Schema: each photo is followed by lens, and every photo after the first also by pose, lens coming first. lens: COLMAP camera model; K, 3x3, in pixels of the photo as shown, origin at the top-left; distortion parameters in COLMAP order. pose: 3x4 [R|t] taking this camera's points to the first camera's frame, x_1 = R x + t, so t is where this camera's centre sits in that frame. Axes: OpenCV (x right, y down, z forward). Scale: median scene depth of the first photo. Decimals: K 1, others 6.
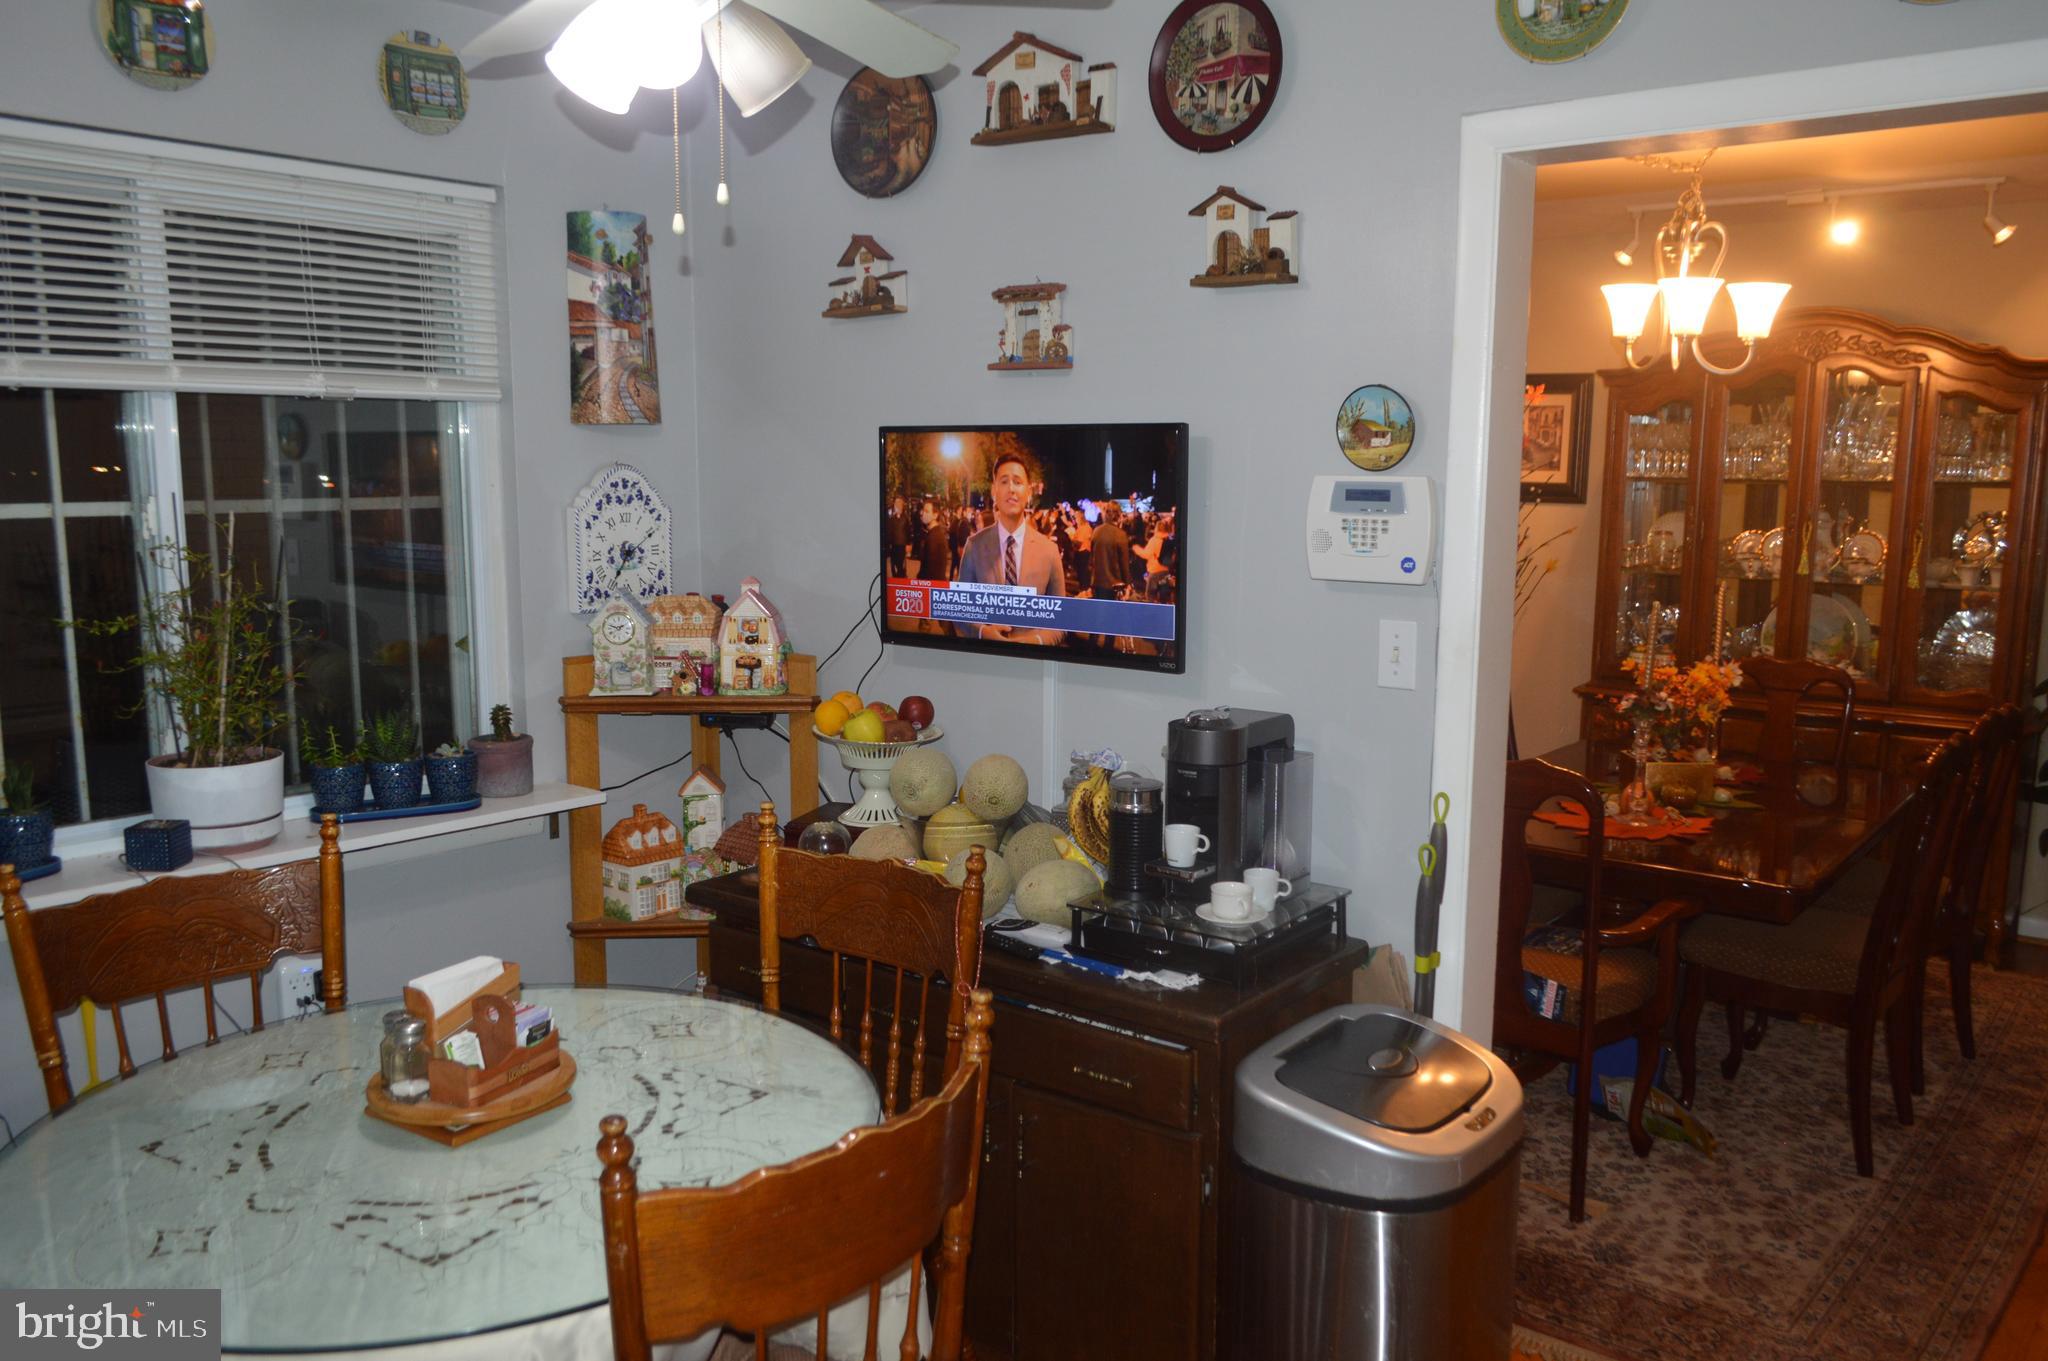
lens RADIAL K [[1609.9, 0, 1017.3], [0, 1609.9, 691.3], [0, 0, 1]] dist [-0.017976, 0.007304]
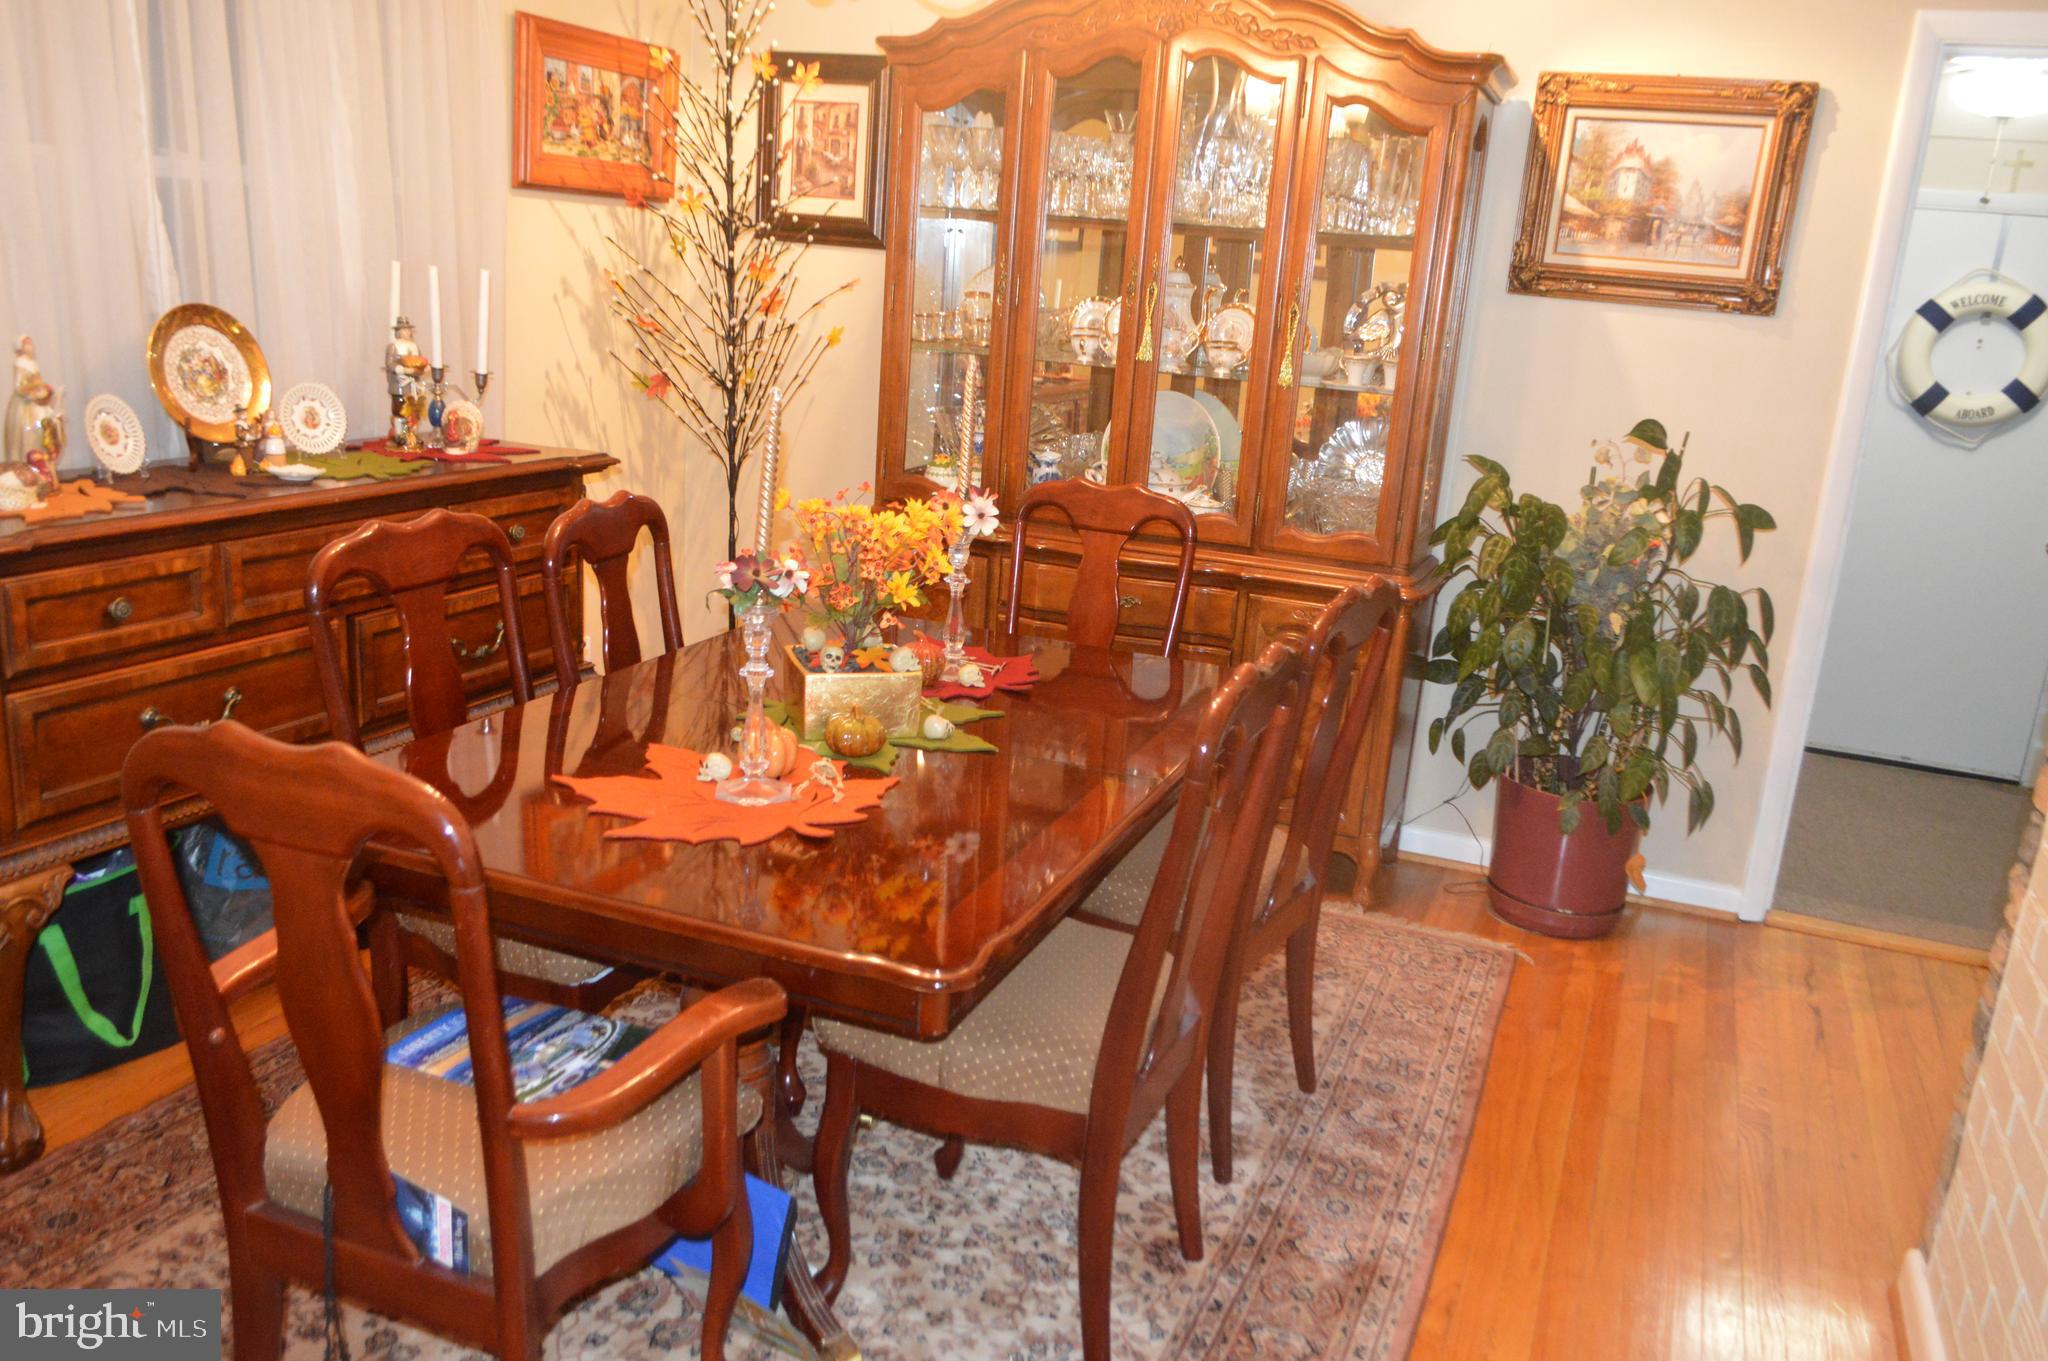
lens RADIAL K [[1609.9, 0, 1030.6], [0, 1609.9, 691.4], [0, 0, 1]] dist [-0.017976, 0.007304]
pose [[0.954199, -0.019430, 0.298540, 0.359399], [-0.019850, 0.991578, 0.127978, -0.029645], [-0.298512, -0.128043, 0.945778, 0.524016]]
